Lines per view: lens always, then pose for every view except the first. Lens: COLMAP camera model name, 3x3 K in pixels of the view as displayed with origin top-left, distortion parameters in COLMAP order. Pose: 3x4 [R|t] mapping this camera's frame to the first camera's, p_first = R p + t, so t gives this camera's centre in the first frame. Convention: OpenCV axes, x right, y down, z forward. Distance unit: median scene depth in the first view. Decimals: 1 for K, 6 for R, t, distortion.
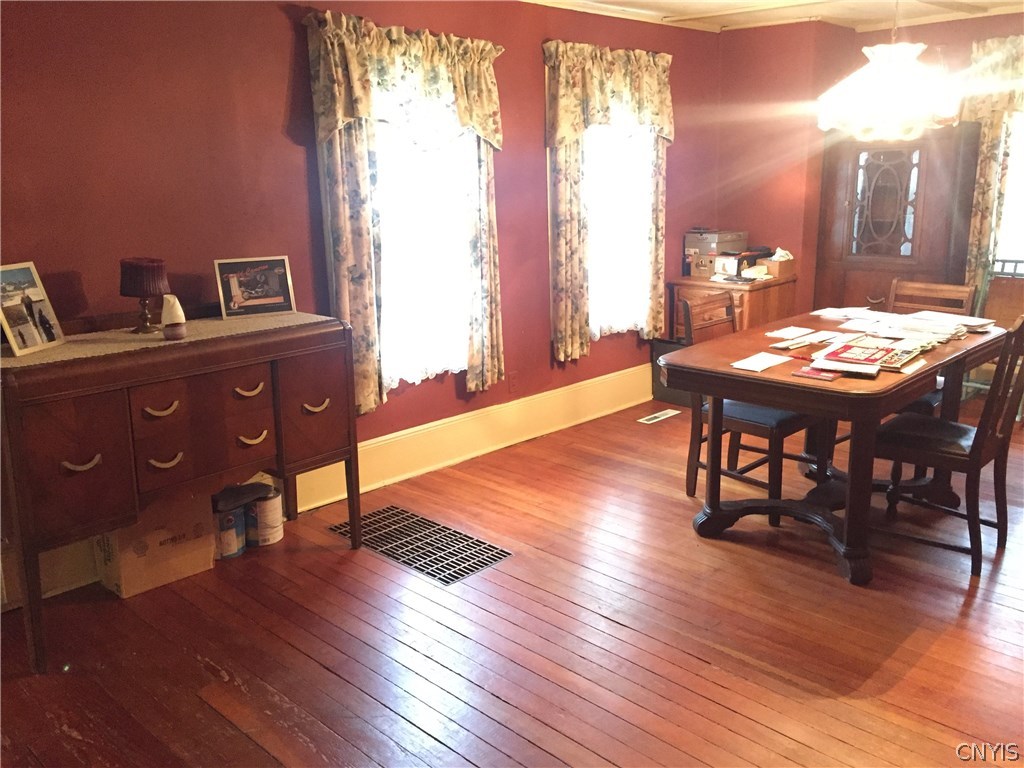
lens RADIAL K [[880.6, 0, 510.5], [0, 880.6, 383.6], [0, 0, 1]] dist [0.092234, -0.123890]
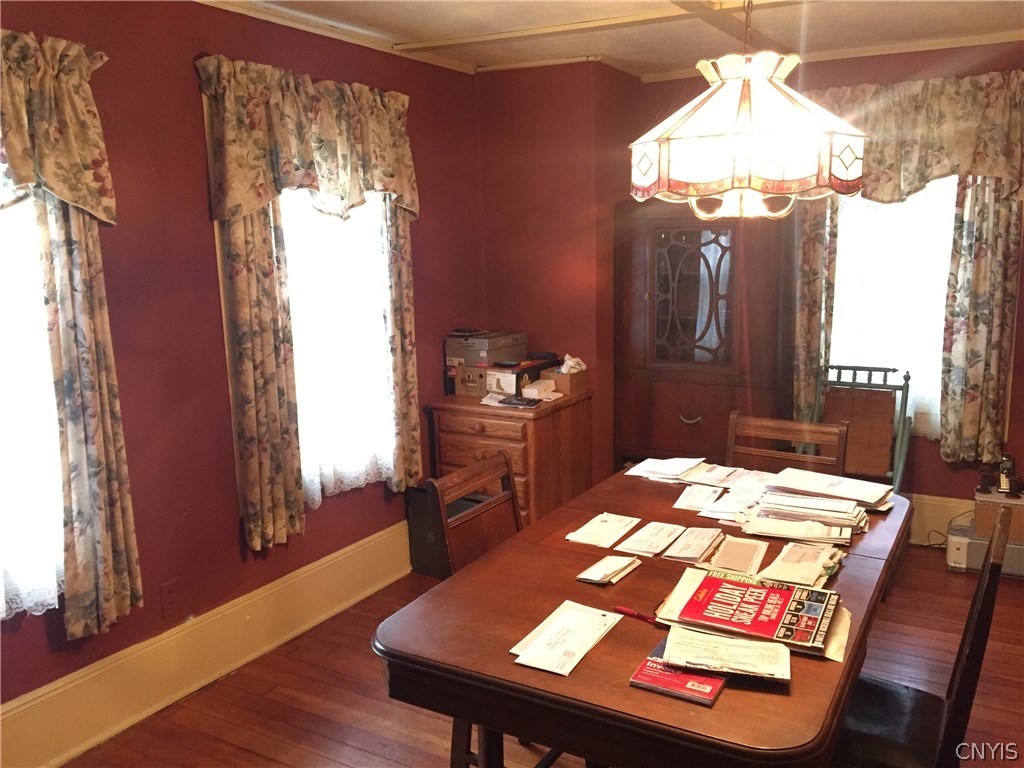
lens RADIAL K [[880.6, 0, 517.3], [0, 880.6, 383.8], [0, 0, 1]] dist [0.092234, -0.123890]
pose [[0.969437, -0.038850, 0.242246, 0.091486], [0.056842, 0.996083, -0.067730, -0.093055], [-0.238666, 0.079430, 0.967848, 0.335287]]
